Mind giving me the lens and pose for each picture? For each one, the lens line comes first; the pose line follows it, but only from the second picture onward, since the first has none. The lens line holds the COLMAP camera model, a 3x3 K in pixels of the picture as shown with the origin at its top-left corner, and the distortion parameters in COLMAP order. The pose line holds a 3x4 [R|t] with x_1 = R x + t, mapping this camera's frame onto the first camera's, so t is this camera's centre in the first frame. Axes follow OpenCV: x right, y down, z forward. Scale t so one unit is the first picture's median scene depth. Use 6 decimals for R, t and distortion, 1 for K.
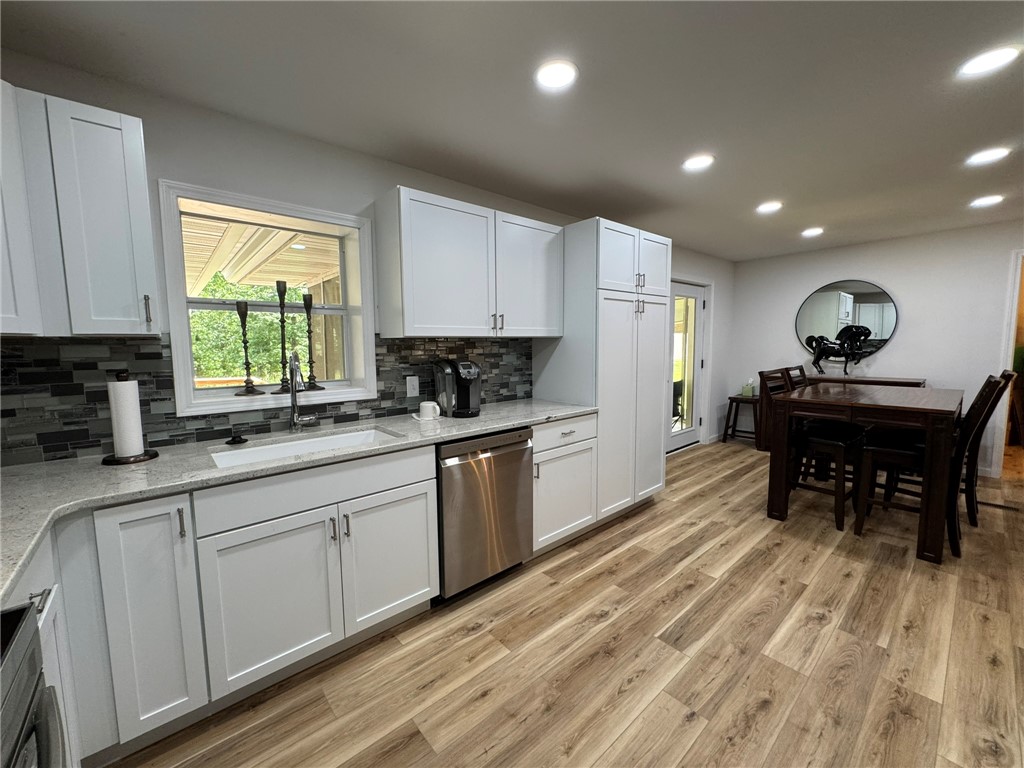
lens RADIAL K [[410.9, 0, 511.1], [0, 410.9, 385.5], [0, 0, 1]] dist [-0.001025, 0.000244]
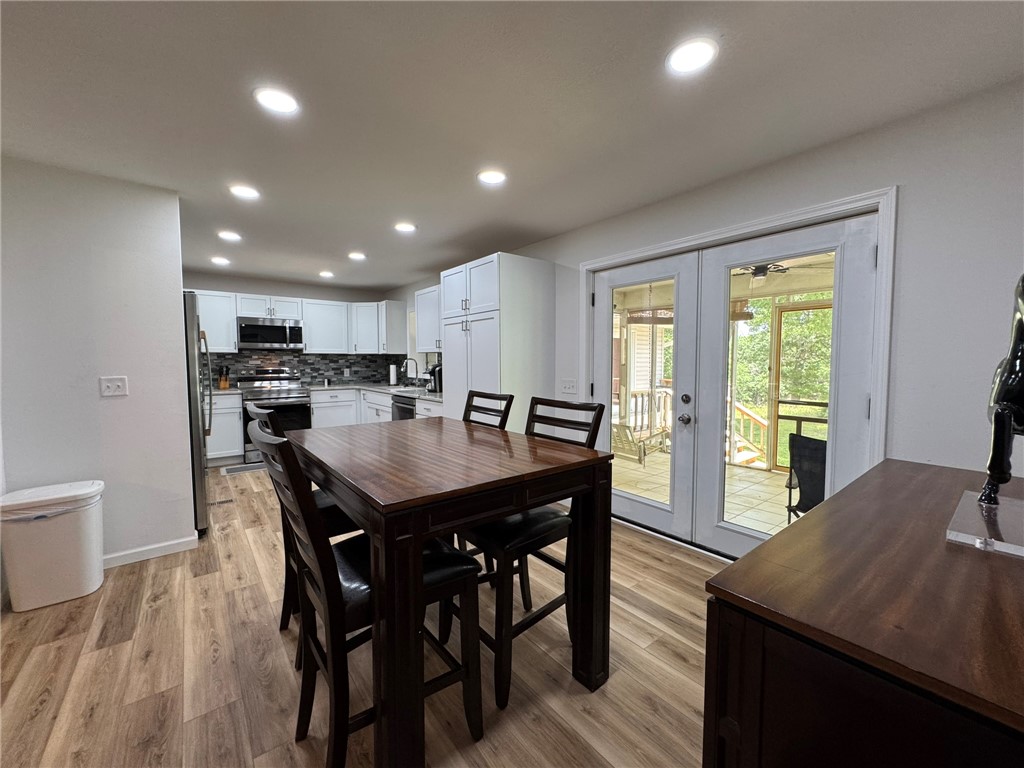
lens RADIAL K [[410.9, 0, 508.4], [0, 410.9, 384.0], [0, 0, 1]] dist [-0.001025, 0.000244]
pose [[-0.049829, 0.071447, -0.996199, 2.249356], [-0.099819, 0.992088, 0.076145, -0.184835], [0.993757, 0.103234, -0.042303, 1.752386]]
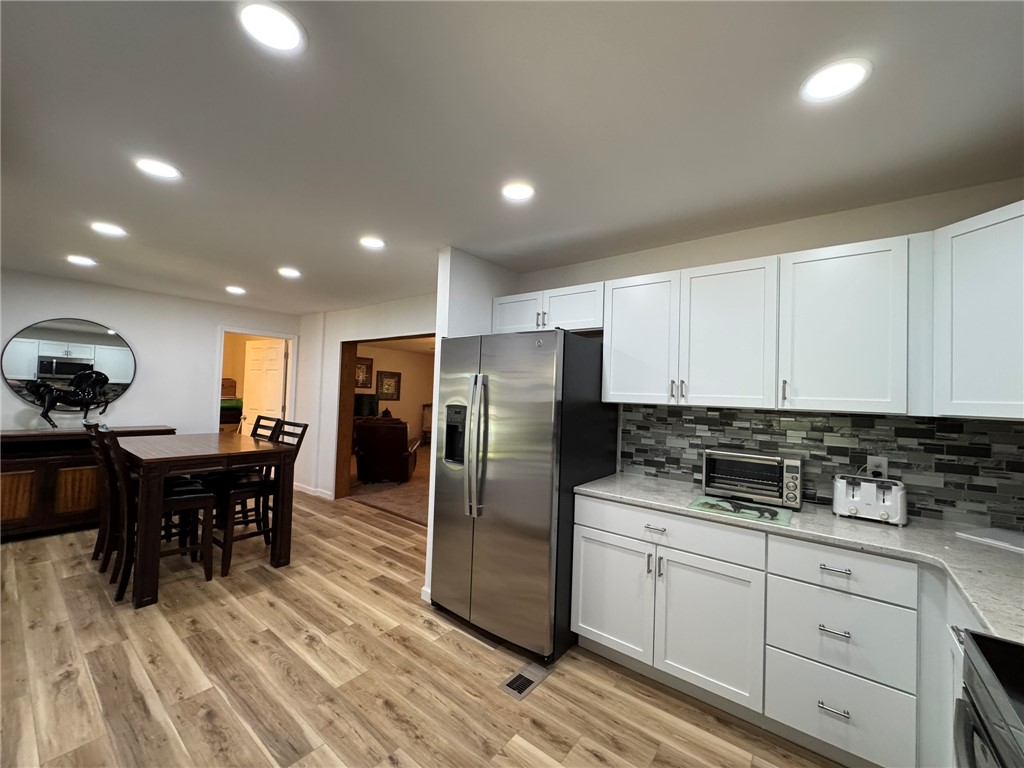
lens RADIAL K [[410.9, 0, 511.0], [0, 410.9, 384.8], [0, 0, 1]] dist [-0.001025, 0.000244]
pose [[-0.192086, 0.028300, 0.980970, -0.505682], [0.065755, 0.997709, -0.015907, -0.093921], [-0.979173, 0.061448, -0.193507, 0.619890]]
